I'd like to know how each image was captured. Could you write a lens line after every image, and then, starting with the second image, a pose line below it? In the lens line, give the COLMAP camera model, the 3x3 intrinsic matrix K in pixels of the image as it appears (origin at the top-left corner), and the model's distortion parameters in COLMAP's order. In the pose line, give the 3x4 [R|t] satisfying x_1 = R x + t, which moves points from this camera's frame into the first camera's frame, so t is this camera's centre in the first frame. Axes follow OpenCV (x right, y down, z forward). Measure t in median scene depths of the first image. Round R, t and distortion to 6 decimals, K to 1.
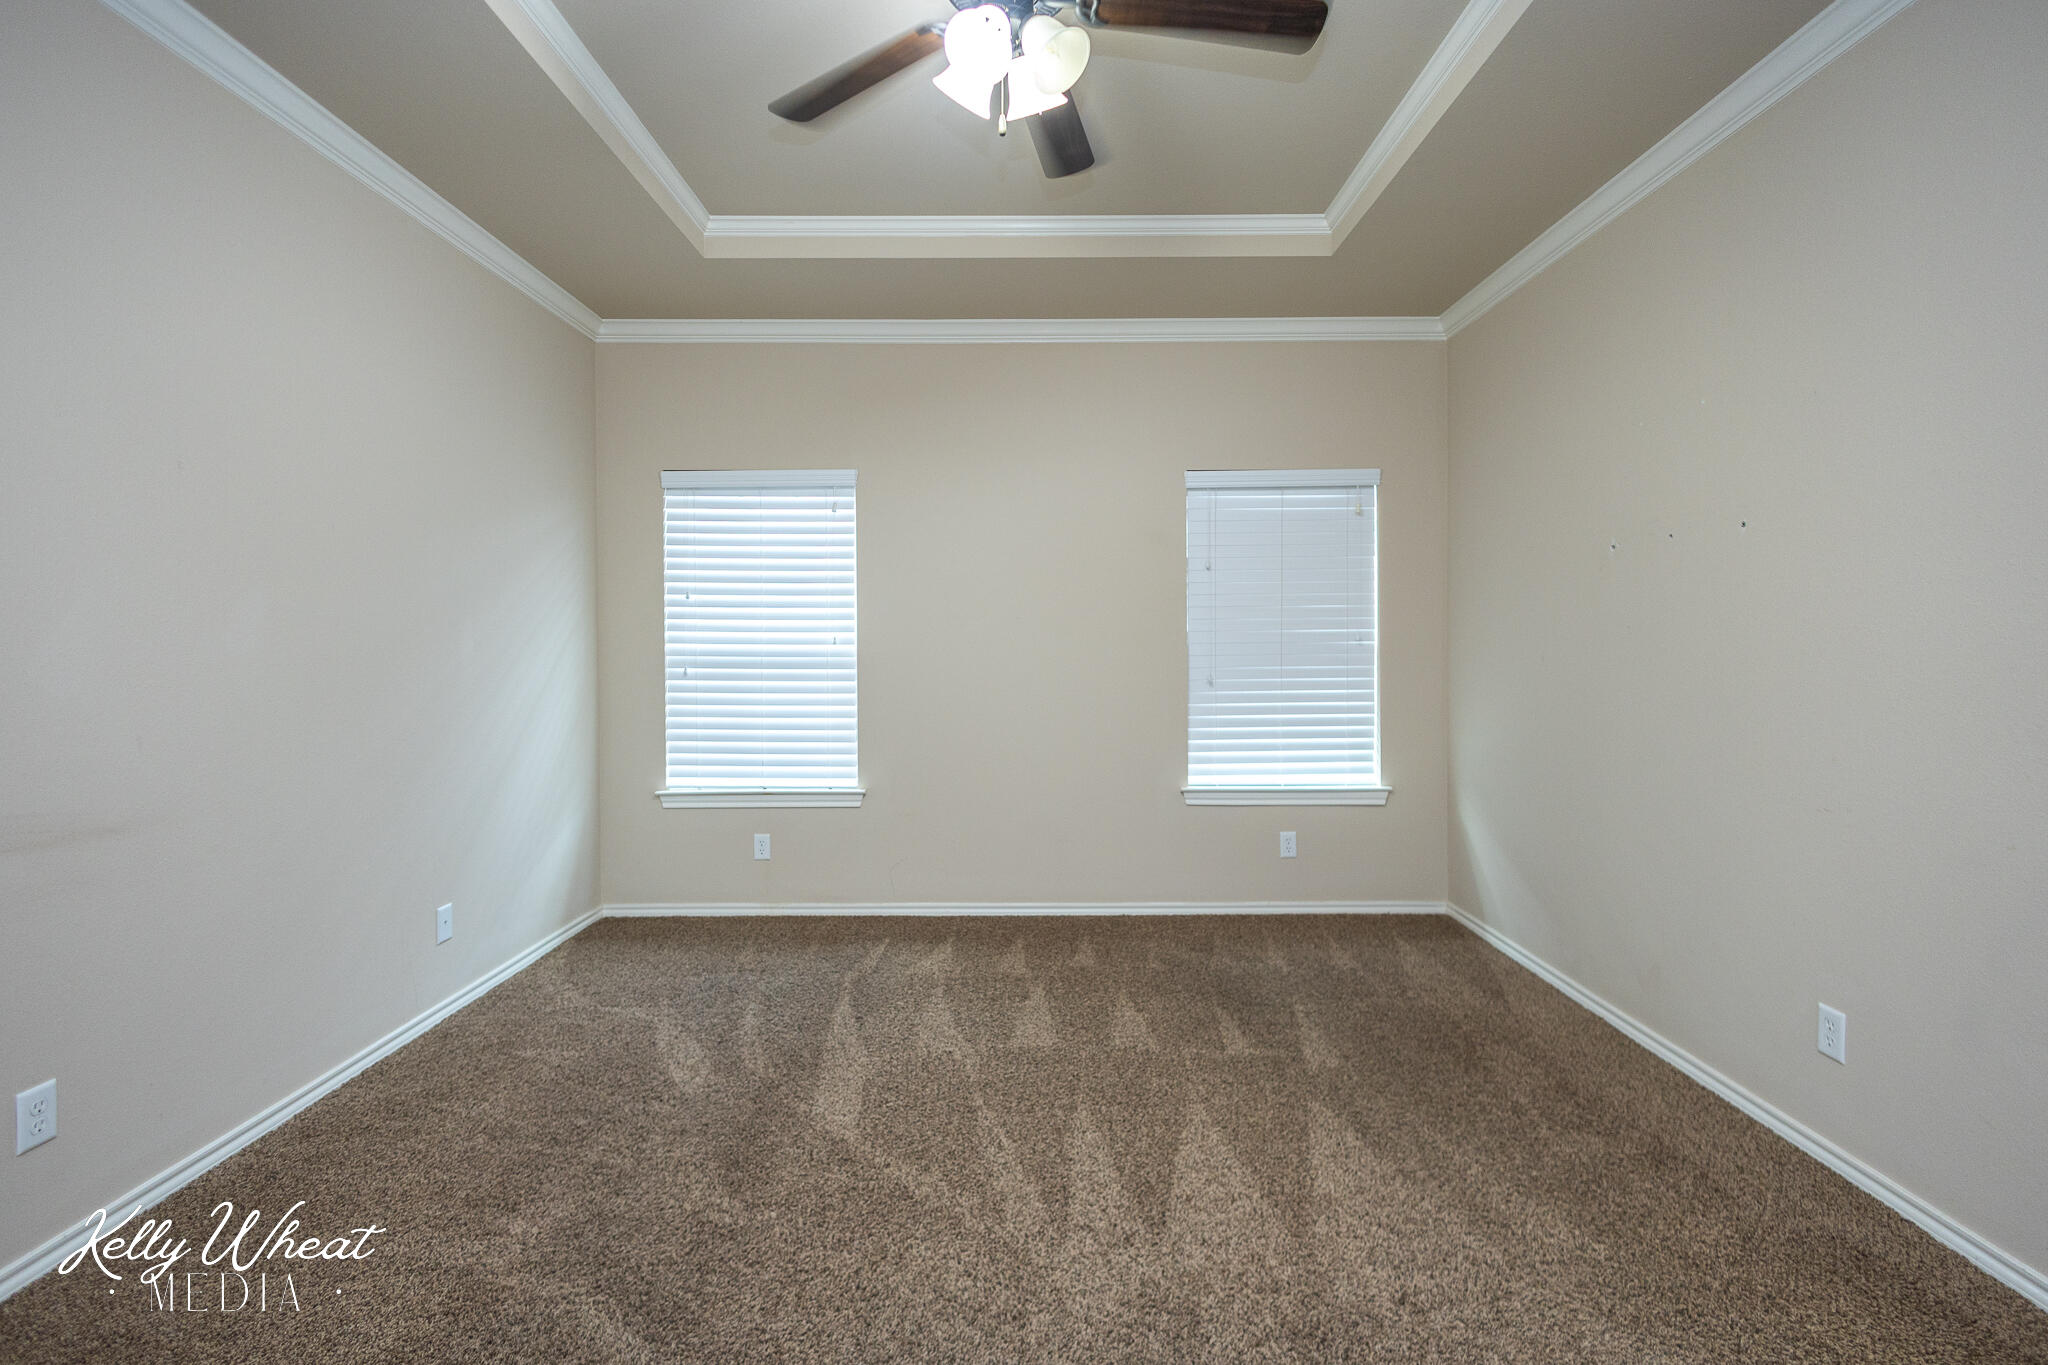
lens RADIAL K [[948.4, 0, 1021.0], [0, 948.4, 651.9], [0, 0, 1]] dist [0.003292, -0.000026]
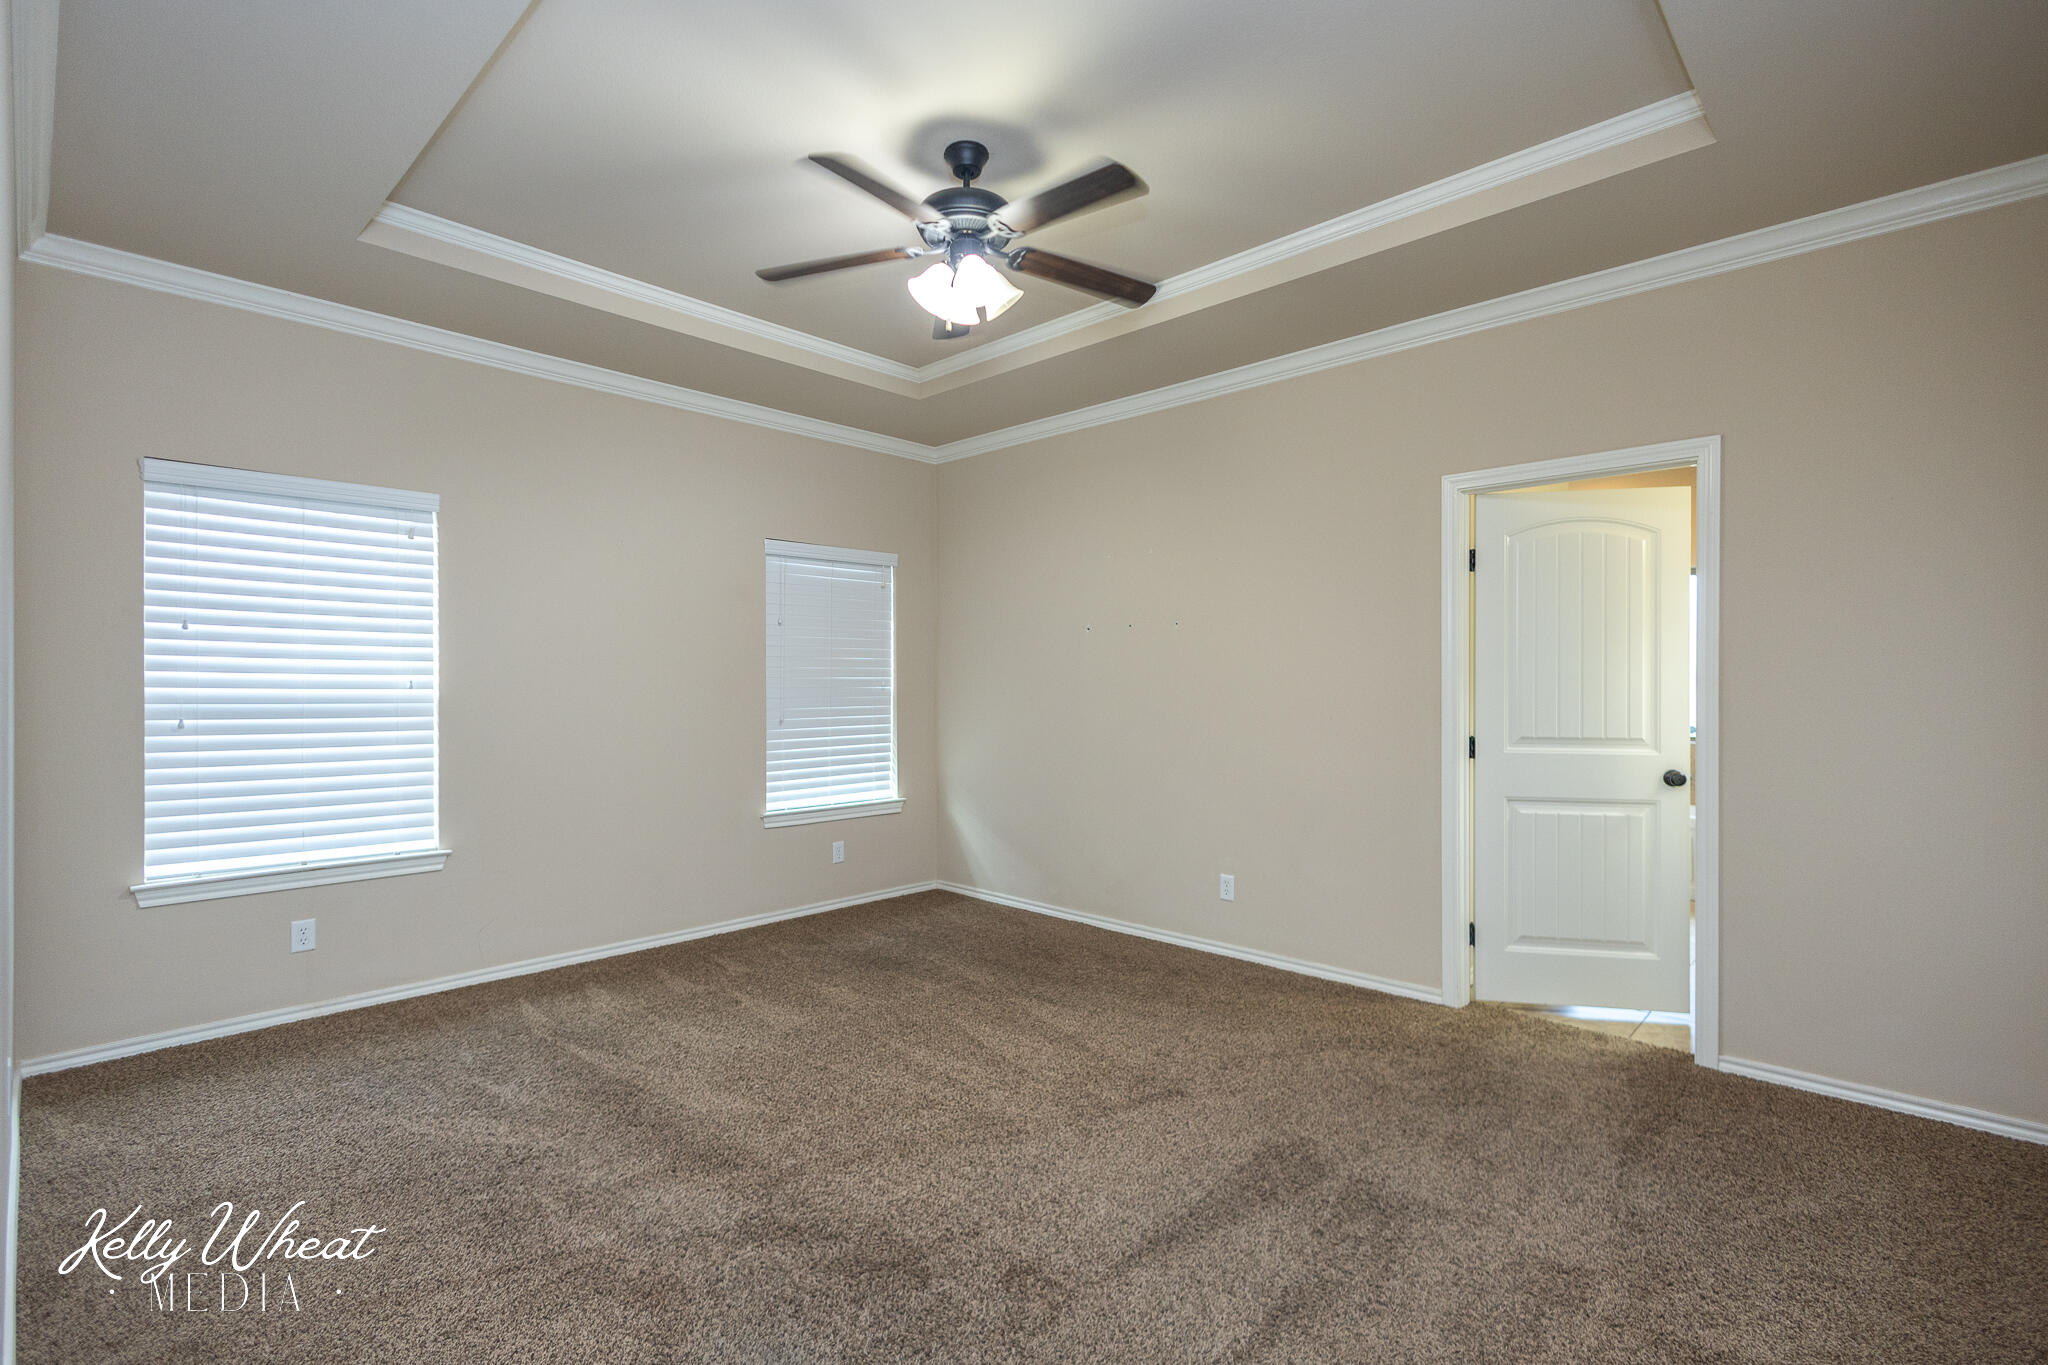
lens RADIAL K [[959.7, 0, 1026.4], [0, 959.7, 682.0], [0, 0, 1]] dist [0.003868, -0.000083]
pose [[0.682397, 0.006101, 0.730956, -0.459455], [0.005720, 0.999890, -0.013686, 0.001470], [-0.730960, 0.013521, 0.682287, -0.026665]]
